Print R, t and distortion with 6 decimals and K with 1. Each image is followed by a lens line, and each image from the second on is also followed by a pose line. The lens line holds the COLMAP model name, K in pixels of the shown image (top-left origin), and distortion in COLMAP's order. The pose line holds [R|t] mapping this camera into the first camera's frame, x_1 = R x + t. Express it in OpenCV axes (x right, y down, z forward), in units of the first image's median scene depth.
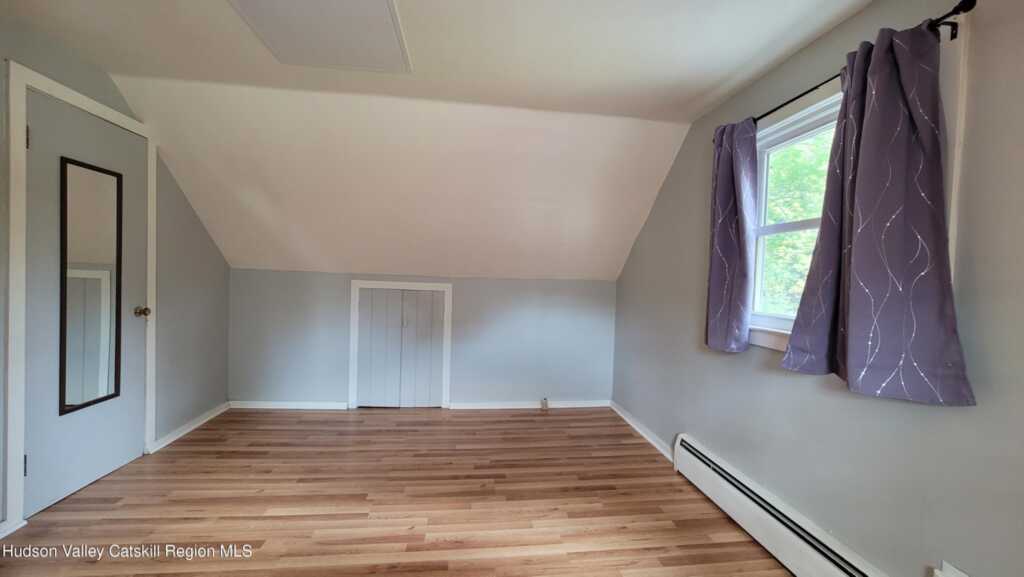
lens RADIAL K [[411.8, 0, 512.9], [0, 411.8, 281.8], [0, 0, 1]] dist [-0.003061, 0.000821]
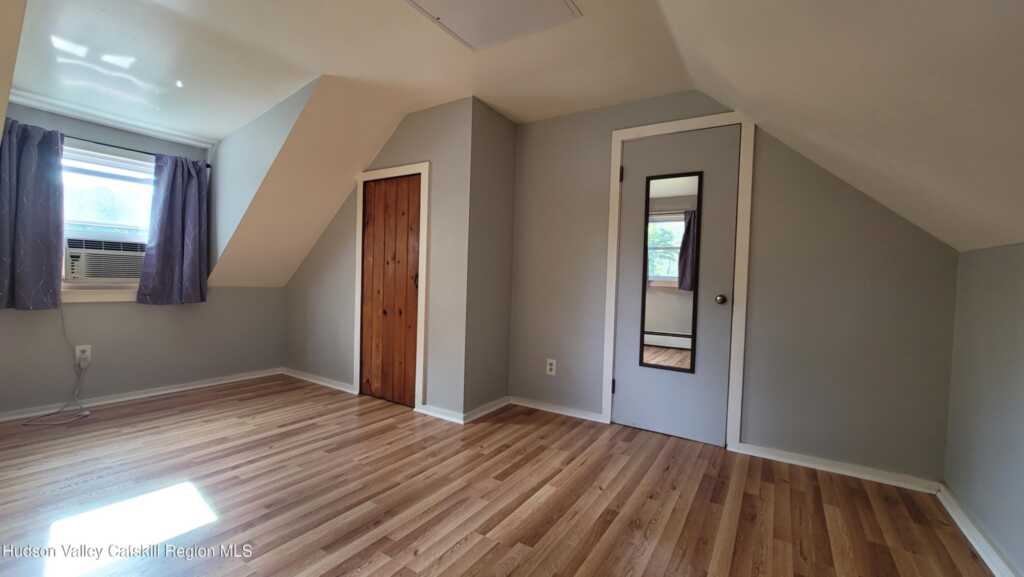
lens RADIAL K [[411.8, 0, 511.0], [0, 411.8, 286.1], [0, 0, 1]] dist [-0.003061, 0.000821]
pose [[-0.623714, -0.035804, -0.780832, 0.224237], [-0.060572, 0.998160, 0.002614, 0.075452], [0.779302, 0.048927, -0.624735, 1.369394]]
